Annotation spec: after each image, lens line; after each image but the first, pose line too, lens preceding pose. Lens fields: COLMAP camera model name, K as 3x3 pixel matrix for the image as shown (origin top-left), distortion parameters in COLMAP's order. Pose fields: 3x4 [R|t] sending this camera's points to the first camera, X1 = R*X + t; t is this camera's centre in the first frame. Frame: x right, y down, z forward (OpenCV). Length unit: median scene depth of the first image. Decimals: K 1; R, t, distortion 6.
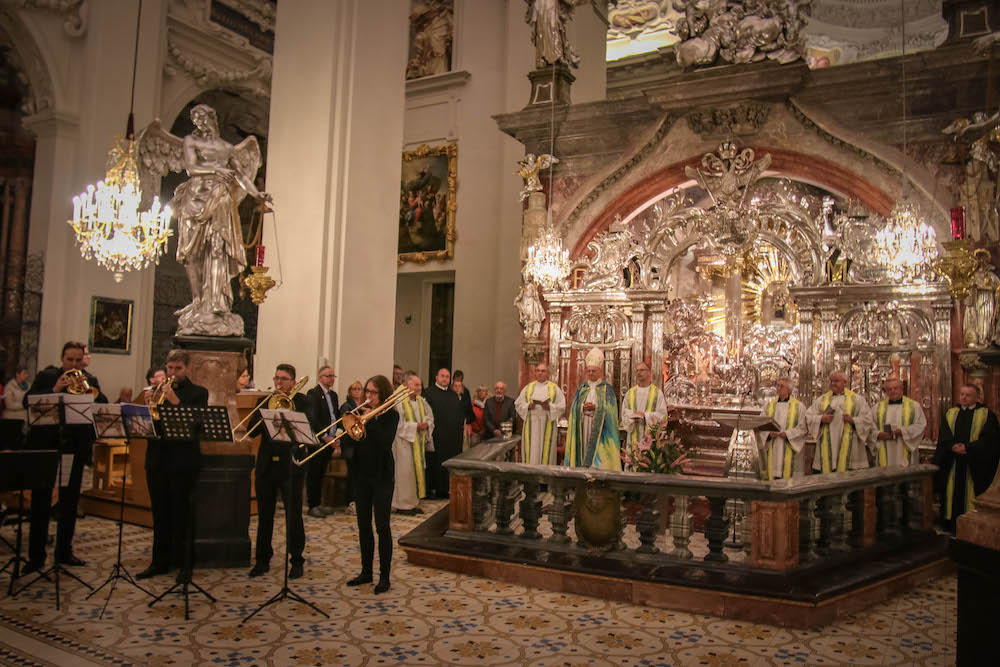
lens RADIAL K [[759.0, 0, 500.0], [0, 759.0, 333.5], [0, 0, 1]] dist [-0.061679, 0.002377]
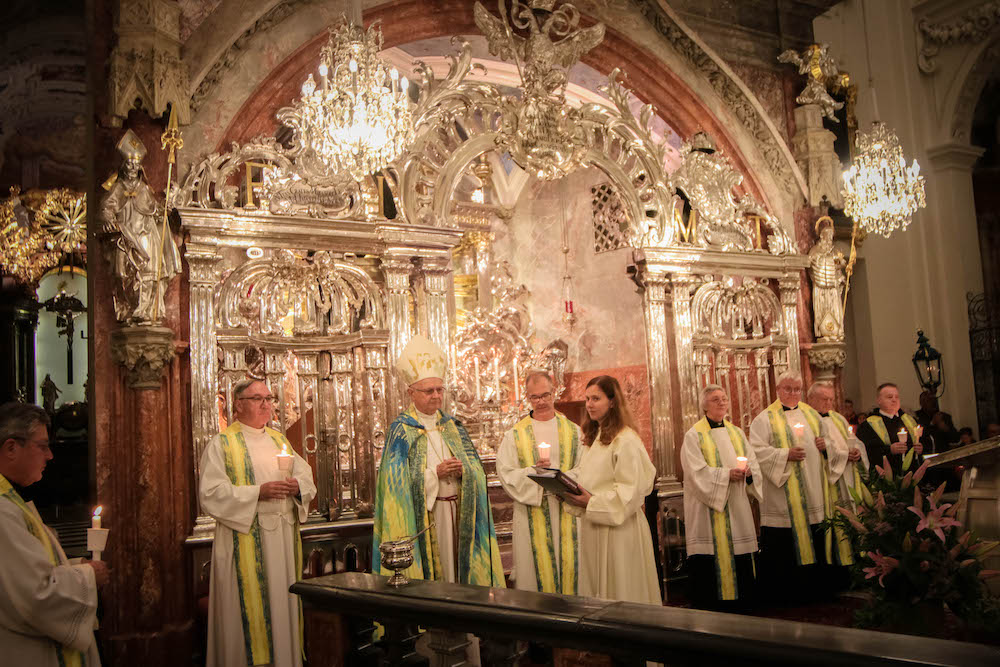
lens RADIAL K [[888.0, 0, 500.0], [0, 888.0, 333.5], [0, 0, 1]] dist [-0.038260, -0.001209]
pose [[0.520442, 0.027439, 0.853456, -0.276443], [0.011899, 0.999153, -0.039380, 0.036437], [-0.853814, 0.030651, 0.519675, 0.692385]]
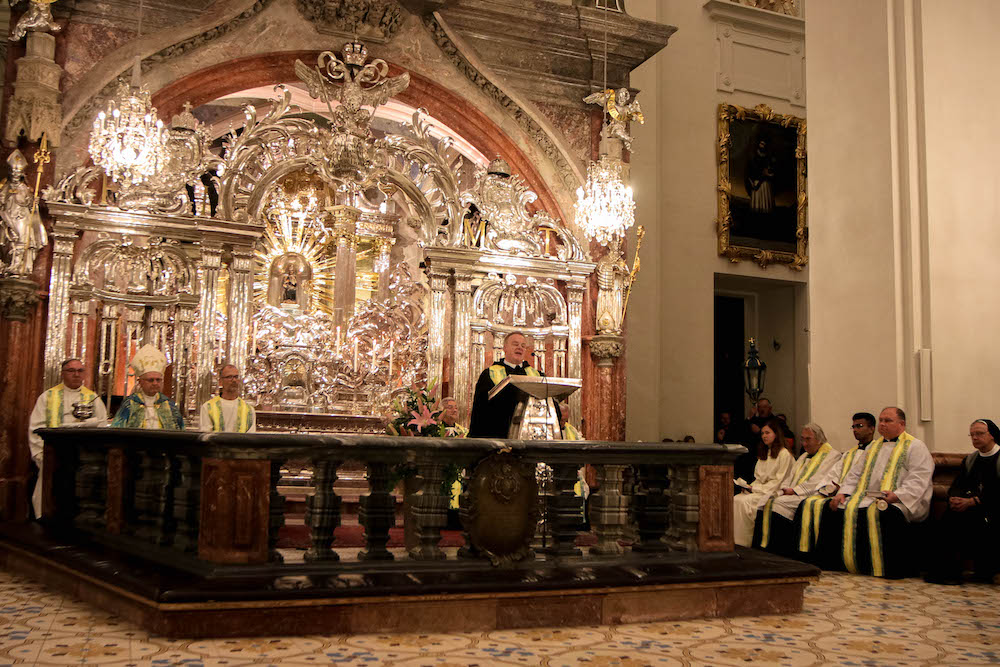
lens RADIAL K [[933.9, 0, 500.7], [0, 933.9, 346.0], [0, 0, 1]] dist [-0.042455, 0.007564]
pose [[0.644268, 0.075684, 0.761046, -0.286584], [-0.054706, 0.997103, -0.052848, 0.087232], [-0.762841, -0.007586, 0.646541, 0.291321]]
